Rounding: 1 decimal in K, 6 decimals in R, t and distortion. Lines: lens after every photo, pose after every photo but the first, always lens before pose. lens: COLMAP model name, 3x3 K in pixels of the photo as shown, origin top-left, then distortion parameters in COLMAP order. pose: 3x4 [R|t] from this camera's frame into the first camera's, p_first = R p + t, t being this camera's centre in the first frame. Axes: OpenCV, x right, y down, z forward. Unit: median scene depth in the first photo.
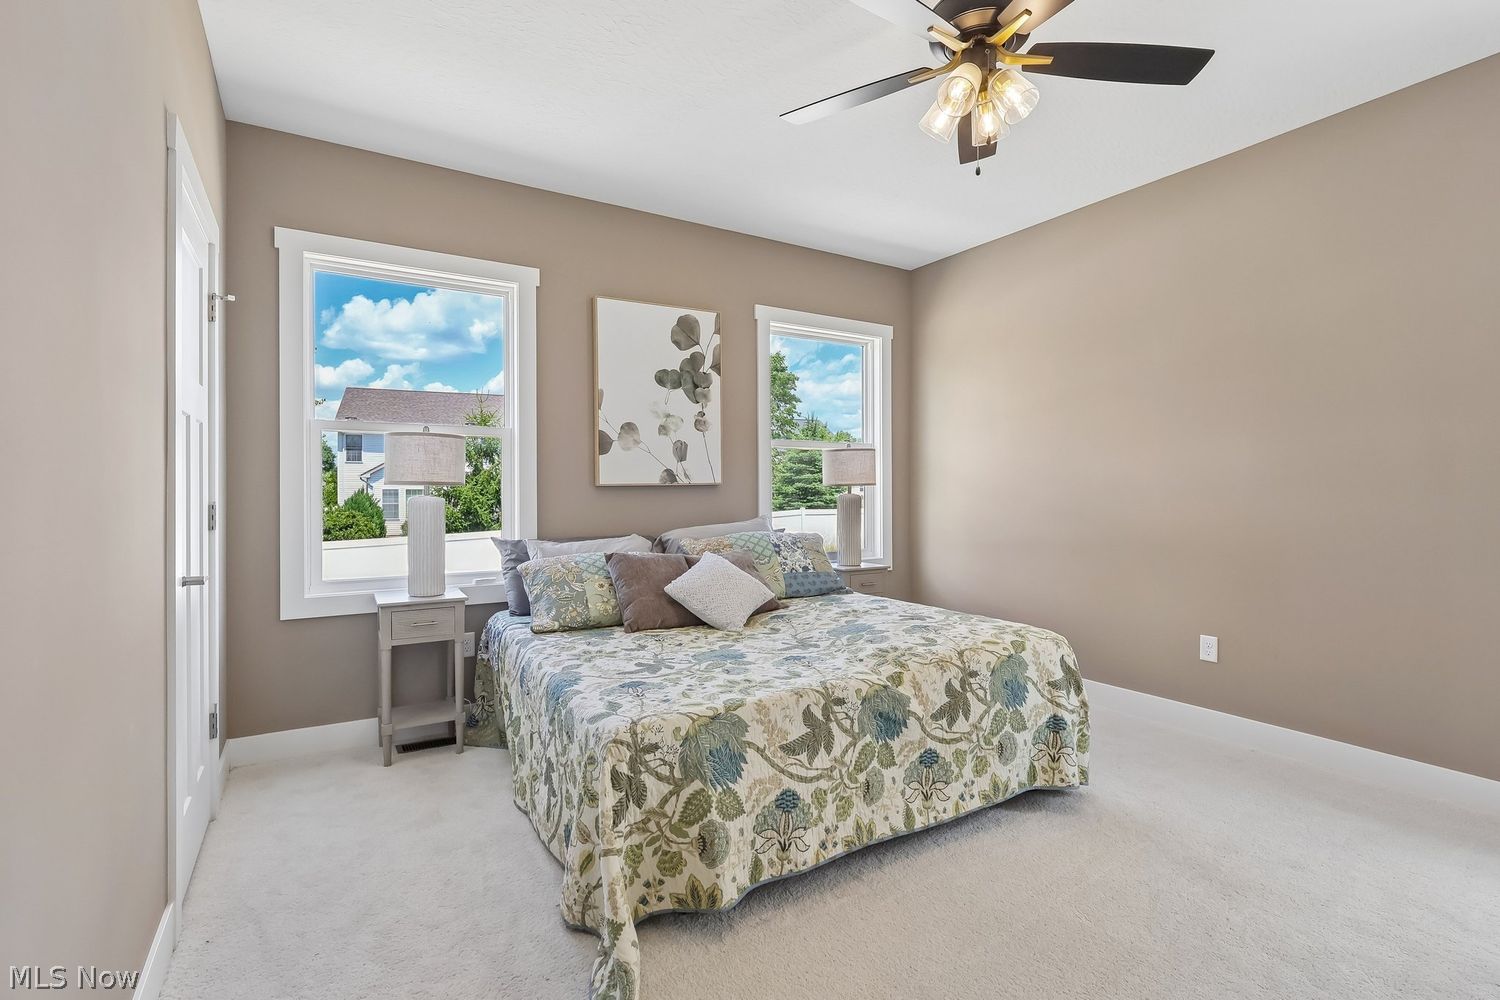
lens RADIAL K [[704.0, 0, 749.4], [0, 704.0, 493.8], [0, 0, 1]] dist [-0.003075, 0.000699]
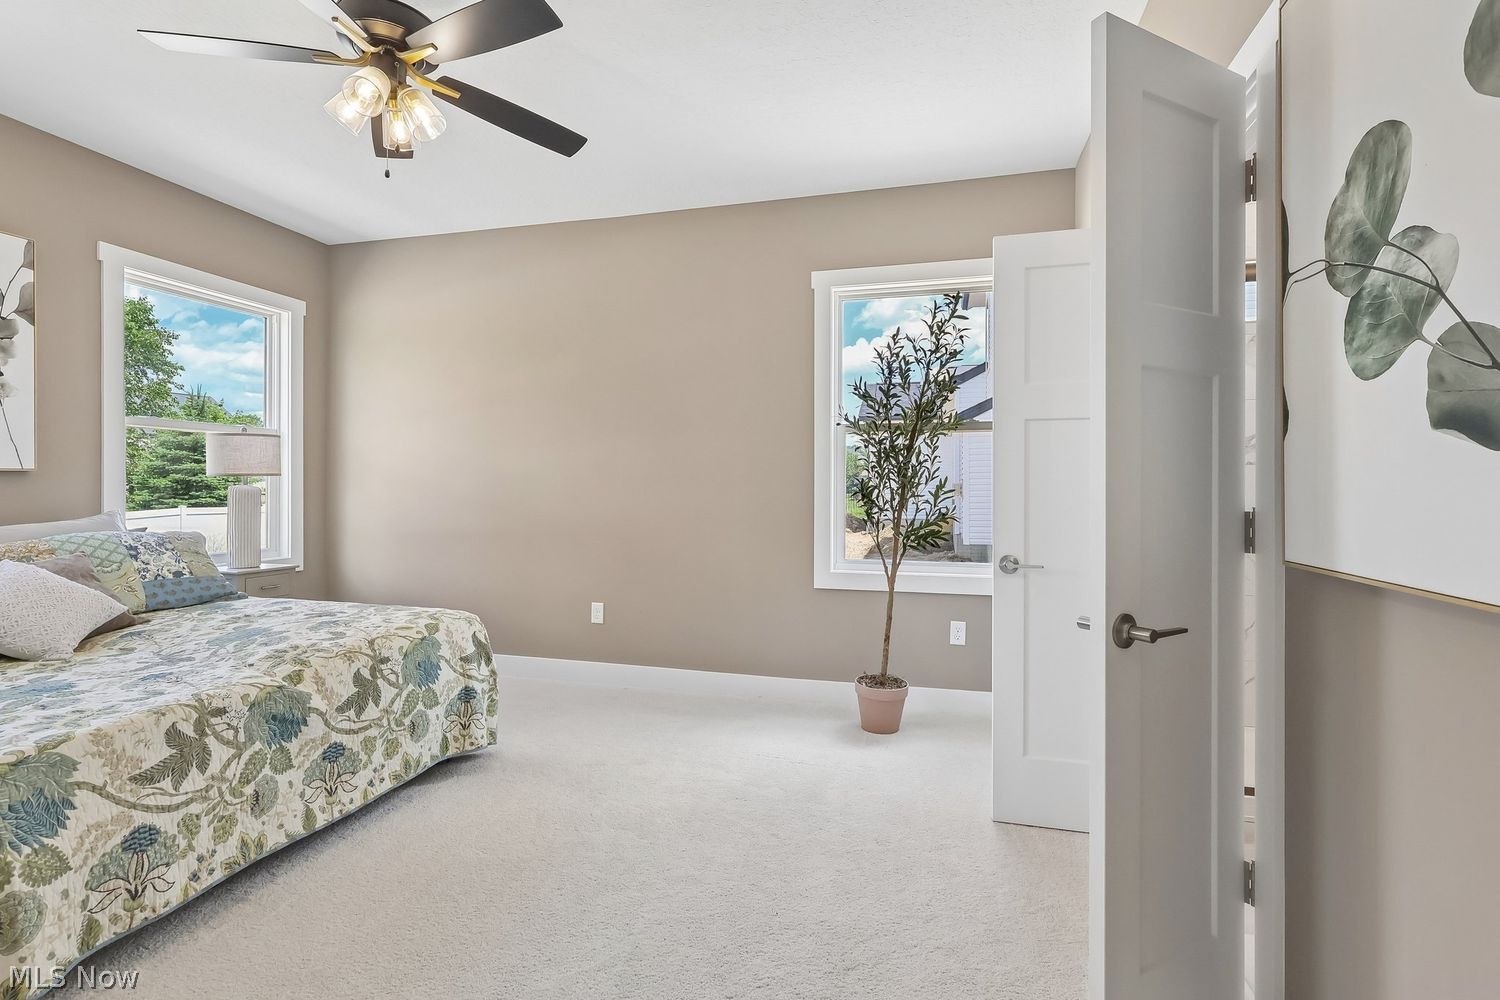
lens RADIAL K [[704.0, 0, 757.1], [0, 704.0, 491.9], [0, 0, 1]] dist [-0.003075, 0.000699]
pose [[0.725349, 0.006250, 0.688353, 0.005881], [-0.007001, 0.999974, -0.001702, 0.009120], [-0.688346, -0.003584, 0.725374, -0.108769]]
